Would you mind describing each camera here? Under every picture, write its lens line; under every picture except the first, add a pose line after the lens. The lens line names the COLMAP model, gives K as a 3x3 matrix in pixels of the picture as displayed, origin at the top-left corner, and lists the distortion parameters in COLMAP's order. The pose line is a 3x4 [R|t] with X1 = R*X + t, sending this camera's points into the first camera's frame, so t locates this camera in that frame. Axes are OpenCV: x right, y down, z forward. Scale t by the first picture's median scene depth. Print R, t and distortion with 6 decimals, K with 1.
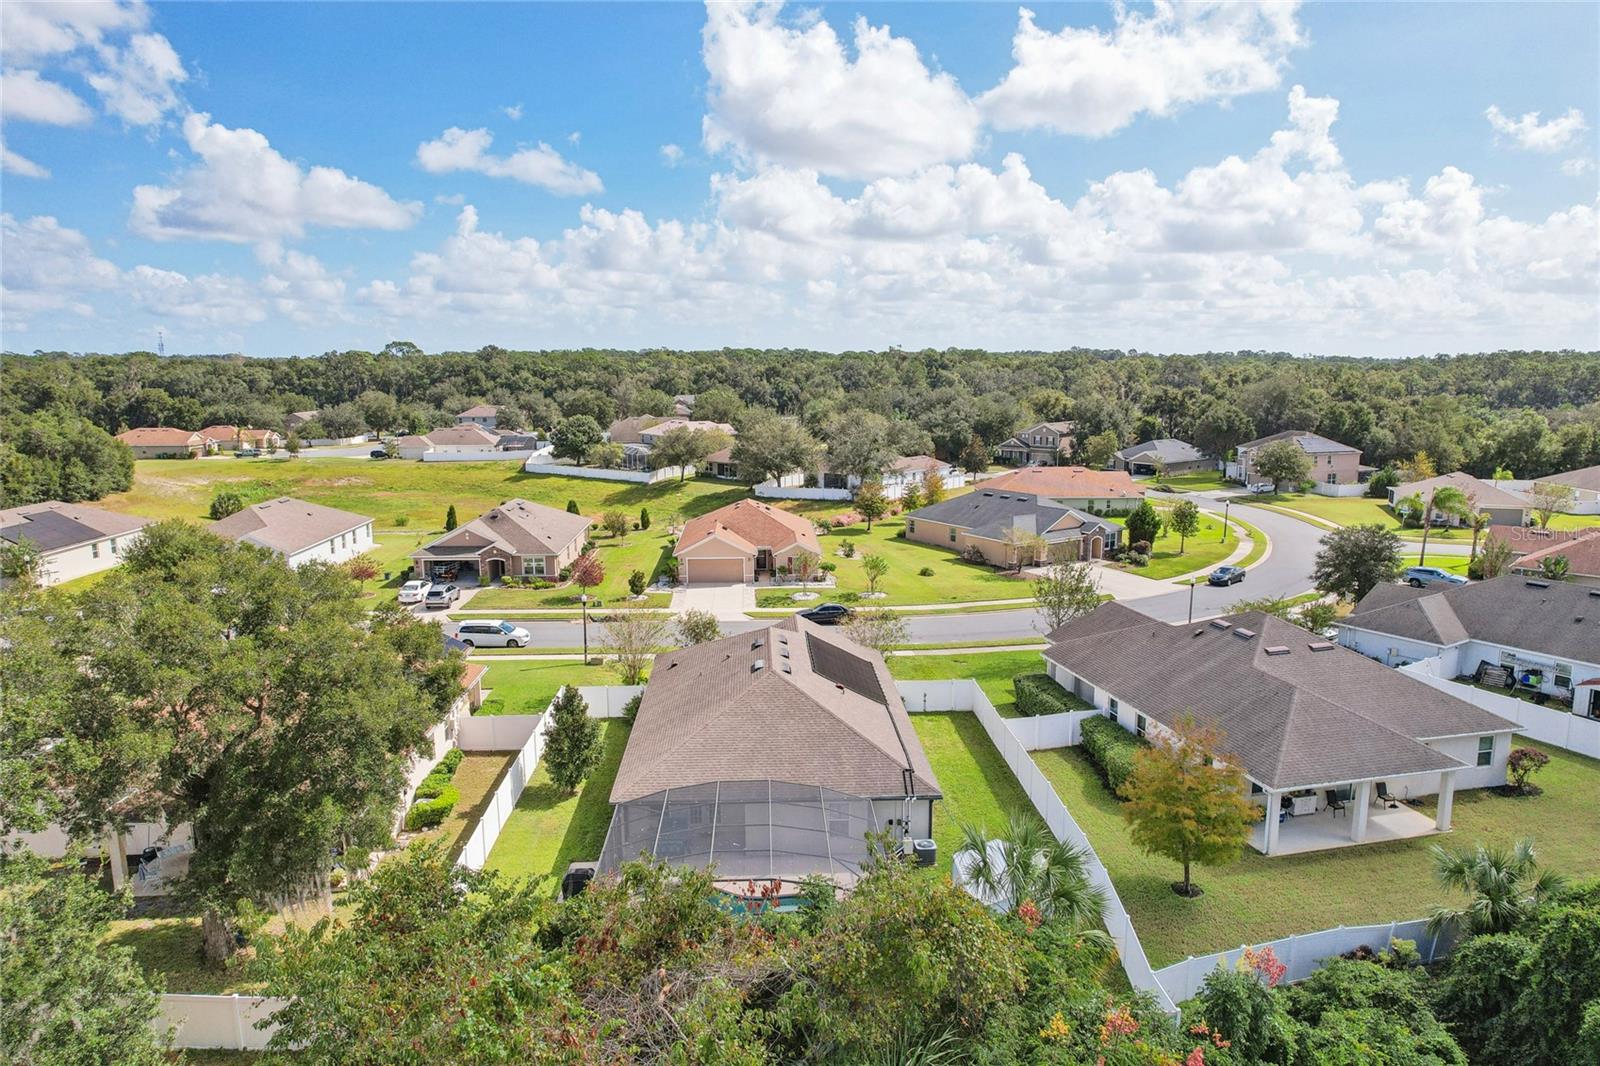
lens RADIAL K [[1041.7, 0, 815.7], [0, 1041.7, 549.3], [0, 0, 1]] dist [-0.053408, 0.046091]
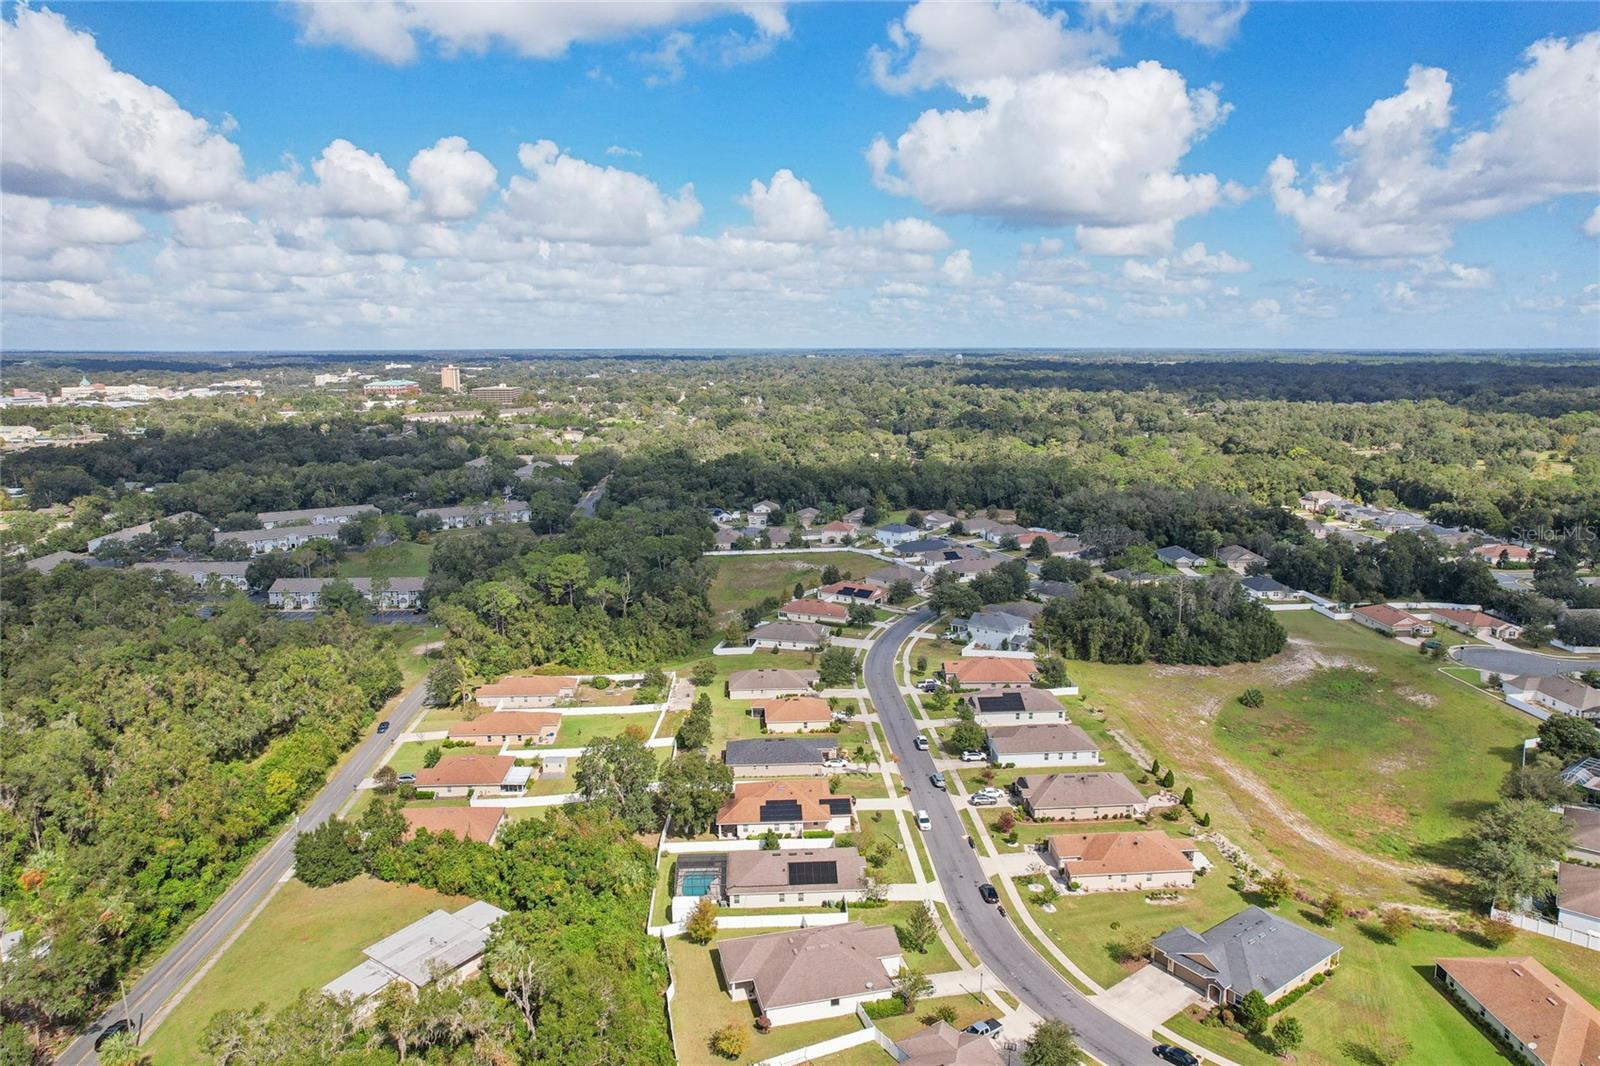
lens RADIAL K [[1041.7, 0, 811.7], [0, 1041.7, 547.3], [0, 0, 1]] dist [-0.053408, 0.046091]
pose [[0.007389, 0.197668, -0.980241, 0.734116], [-0.169591, 0.966315, 0.193582, -0.363913], [0.985487, 0.164810, 0.040663, 0.200671]]
